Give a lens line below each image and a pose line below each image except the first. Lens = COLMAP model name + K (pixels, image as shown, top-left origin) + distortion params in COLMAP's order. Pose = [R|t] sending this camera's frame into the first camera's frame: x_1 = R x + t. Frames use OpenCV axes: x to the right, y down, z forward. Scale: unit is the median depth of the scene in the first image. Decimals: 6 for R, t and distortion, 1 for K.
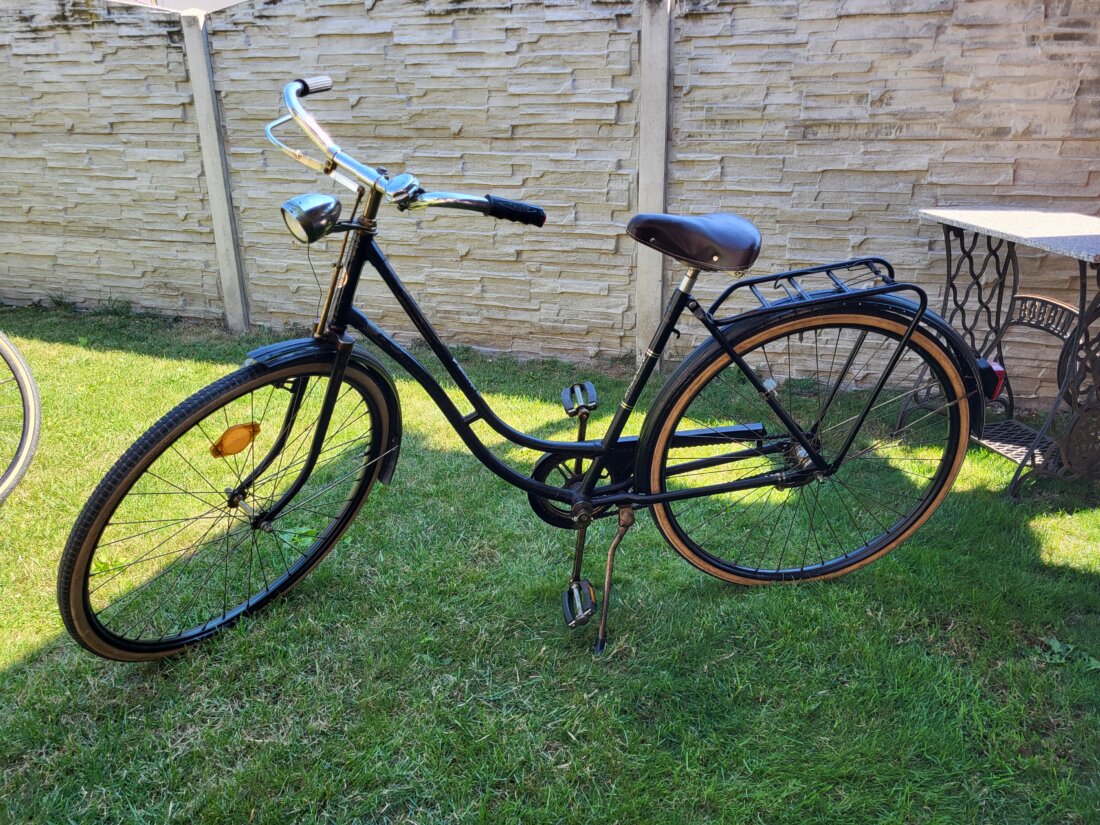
lens RADIAL K [[848.8, 0, 550.0], [0, 848.8, 412.5], [0, 0, 1]] dist [0.021532, -0.037107]
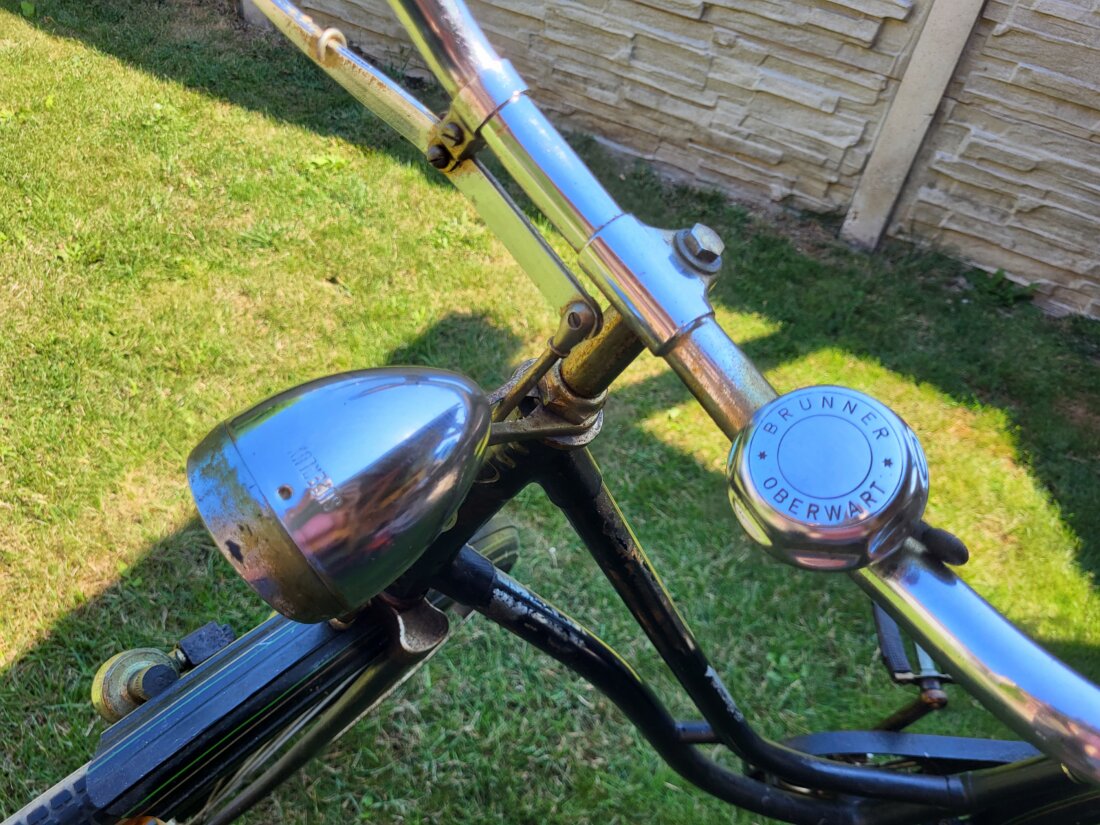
lens RADIAL K [[848.8, 0, 550.0], [0, 848.8, 412.5], [0, 0, 1]] dist [0.021532, -0.037107]
pose [[0.980699, 0.195487, 0.003682, -0.091816], [-0.182818, 0.910137, 0.371790, -0.129130], [0.069329, -0.365287, 0.928310, 0.316647]]
